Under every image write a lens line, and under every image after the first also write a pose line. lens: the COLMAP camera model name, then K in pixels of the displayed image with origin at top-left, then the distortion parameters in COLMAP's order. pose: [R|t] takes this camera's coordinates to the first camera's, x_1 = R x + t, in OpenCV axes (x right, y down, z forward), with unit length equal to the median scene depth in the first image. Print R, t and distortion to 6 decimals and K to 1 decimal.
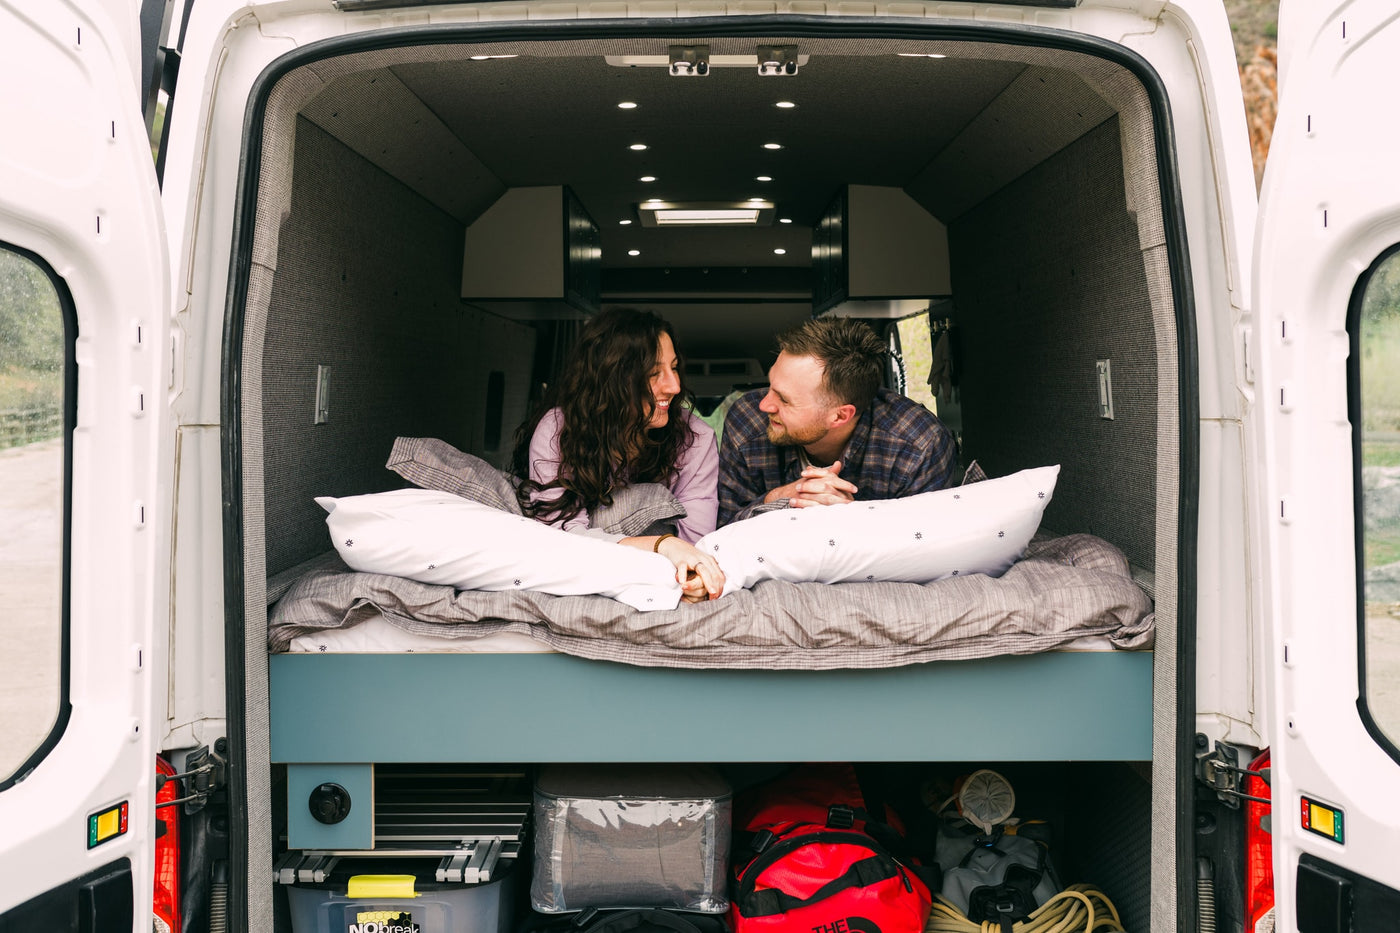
lens RADIAL K [[1392.7, 0, 722.1], [0, 1392.7, 464.9], [0, 0, 1]] dist [0.096340, 0.000512]
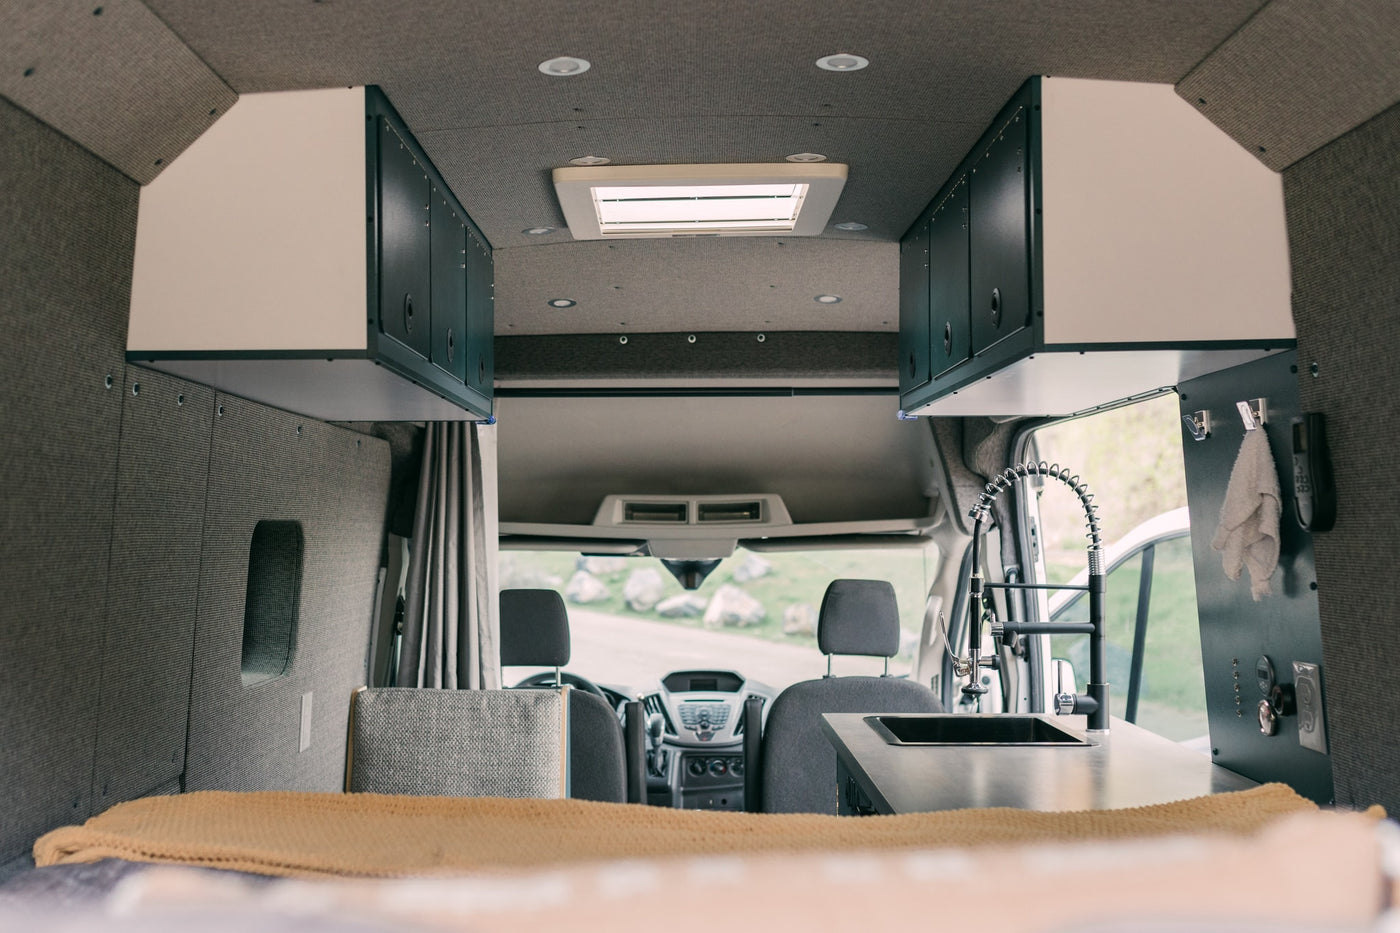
lens RADIAL K [[1464.1, 0, 633.8], [0, 1464.1, 464.4], [0, 0, 1]] dist [-0.001012, 0.271567]
pose [[0.999036, -0.001204, -0.043874, -0.012548], [-0.003064, 0.995273, -0.097073, -0.041846], [0.043783, 0.097114, 0.994310, 0.560873]]
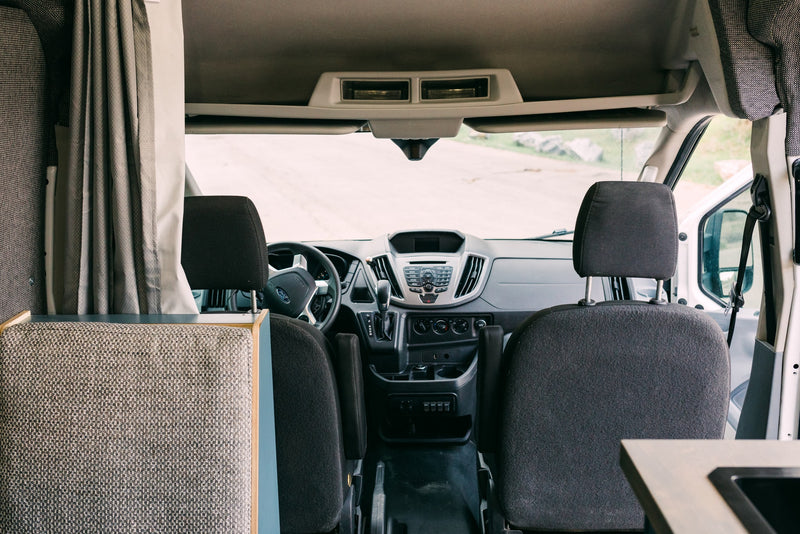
lens RADIAL K [[766.6, 0, 399.6], [0, 766.6, 227.5], [0, 0, 1]] dist [-0.015756, 0.001002]
pose [[0.999595, -0.007504, -0.027440, -0.013528], [0.011128, 0.990862, 0.134418, -0.078440], [0.026181, -0.134669, 0.990545, 0.984071]]
